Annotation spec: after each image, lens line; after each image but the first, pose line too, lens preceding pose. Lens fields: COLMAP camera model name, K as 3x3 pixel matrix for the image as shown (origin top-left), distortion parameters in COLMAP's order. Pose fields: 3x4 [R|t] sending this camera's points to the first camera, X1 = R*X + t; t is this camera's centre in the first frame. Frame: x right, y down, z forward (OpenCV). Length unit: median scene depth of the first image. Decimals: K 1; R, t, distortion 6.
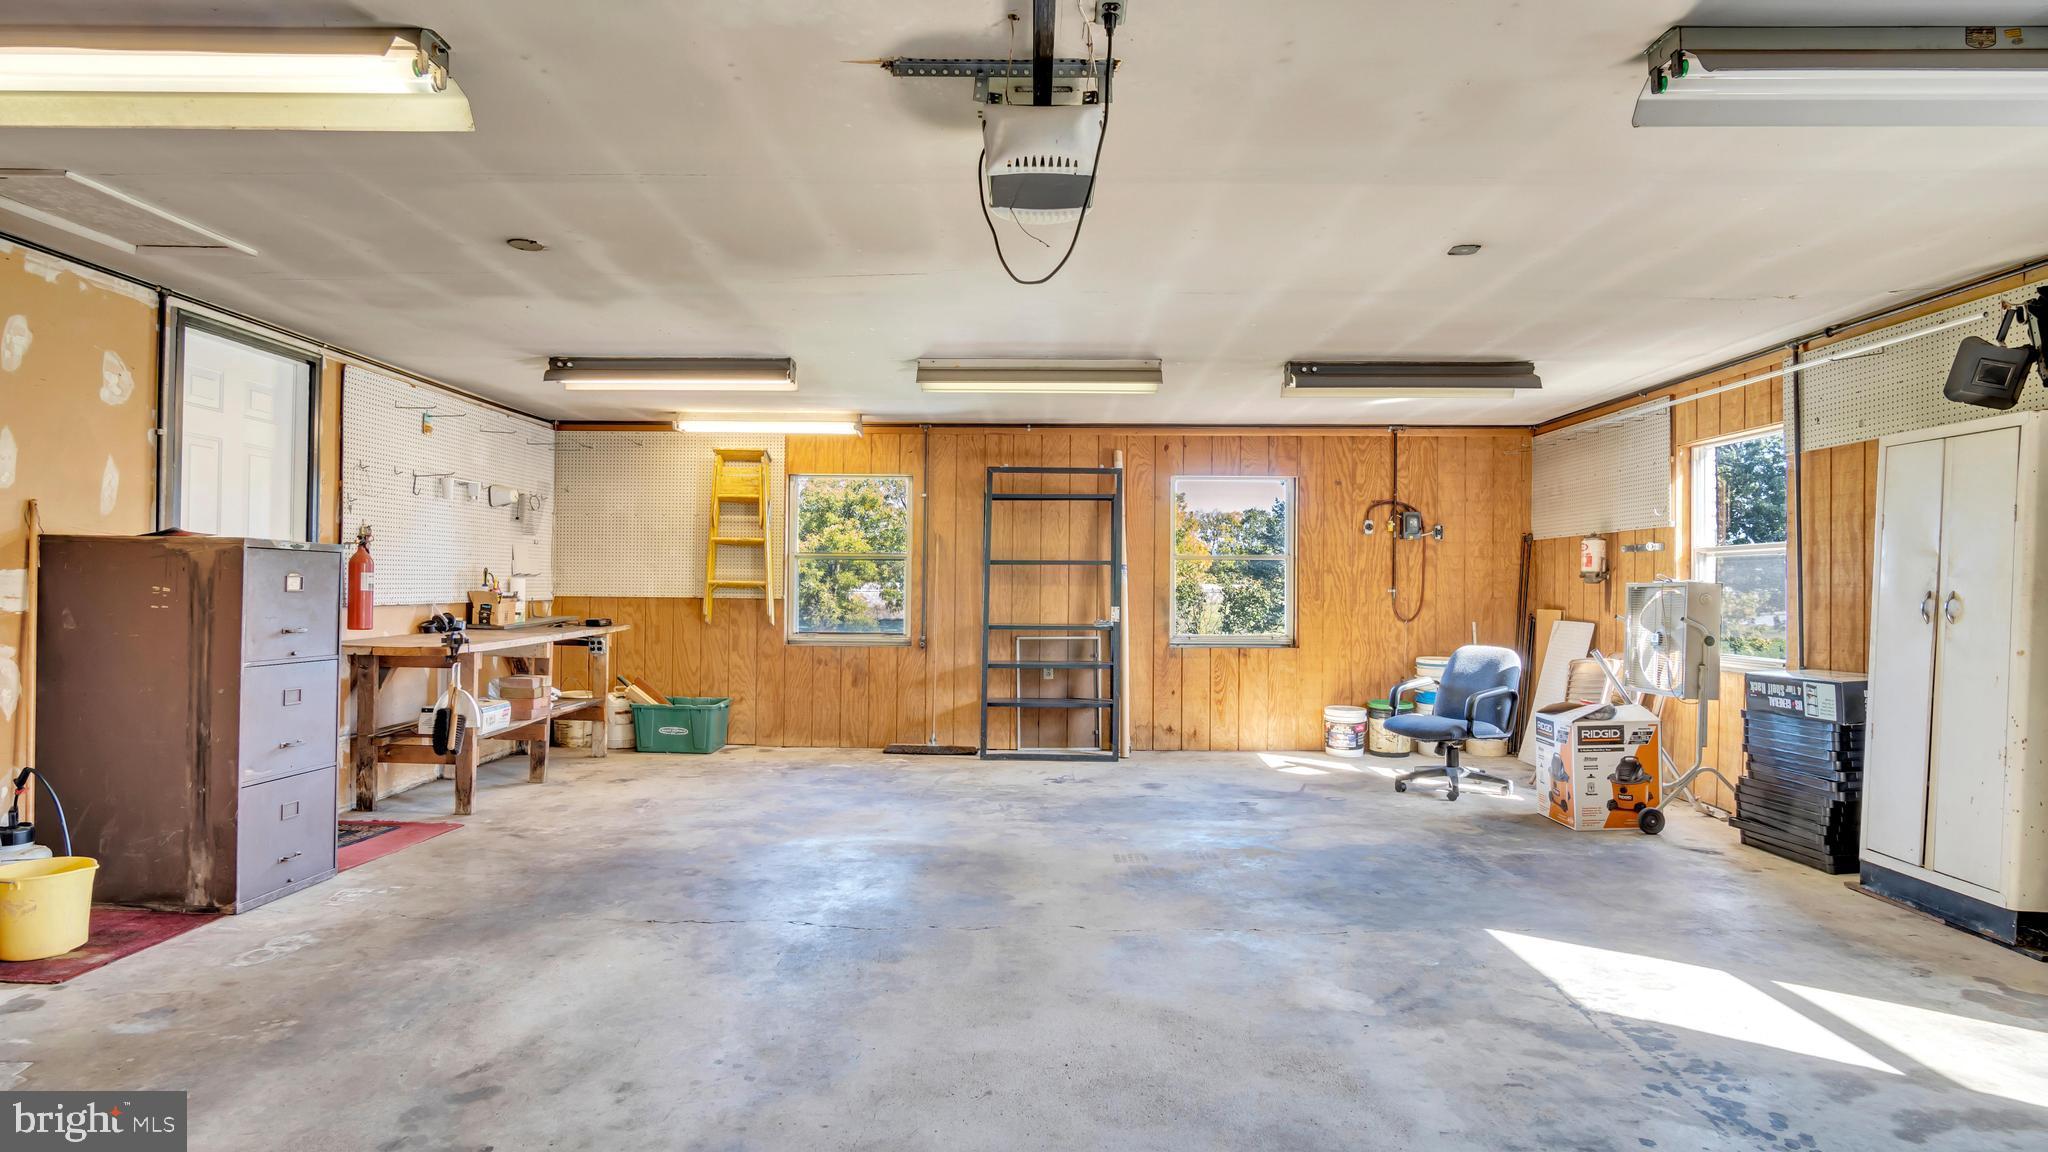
lens RADIAL K [[1103.6, 0, 1020.4], [0, 1103.6, 574.5], [0, 0, 1]] dist [-0.027471, 0.008860]
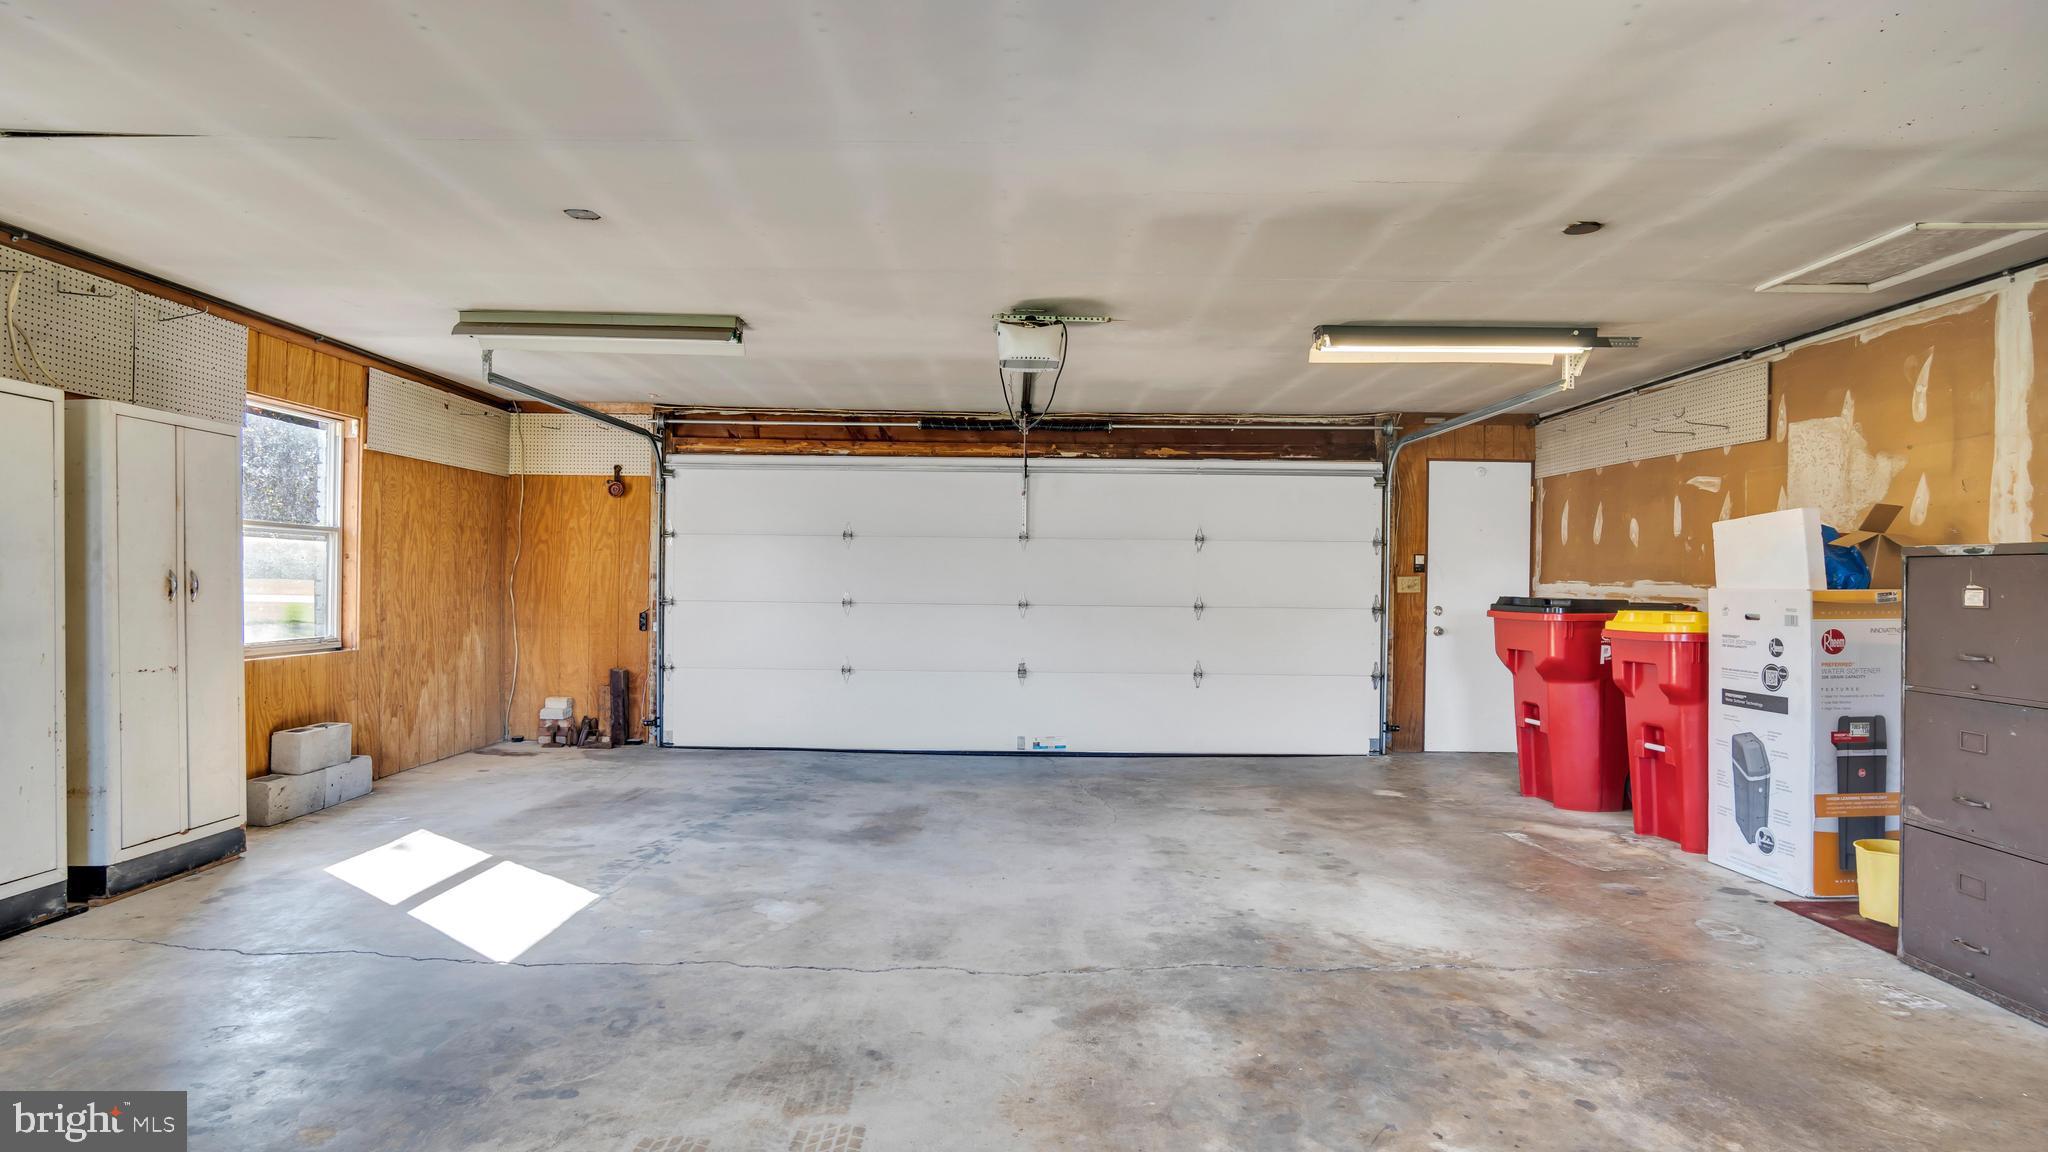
lens RADIAL K [[1103.6, 0, 1020.4], [0, 1103.6, 574.5], [0, 0, 1]] dist [-0.027471, 0.008860]
pose [[-0.999675, -0.021129, -0.014261, 0.039502], [-0.020861, 0.999607, -0.018705, 0.024163], [0.014651, -0.018401, -0.999723, 2.111076]]
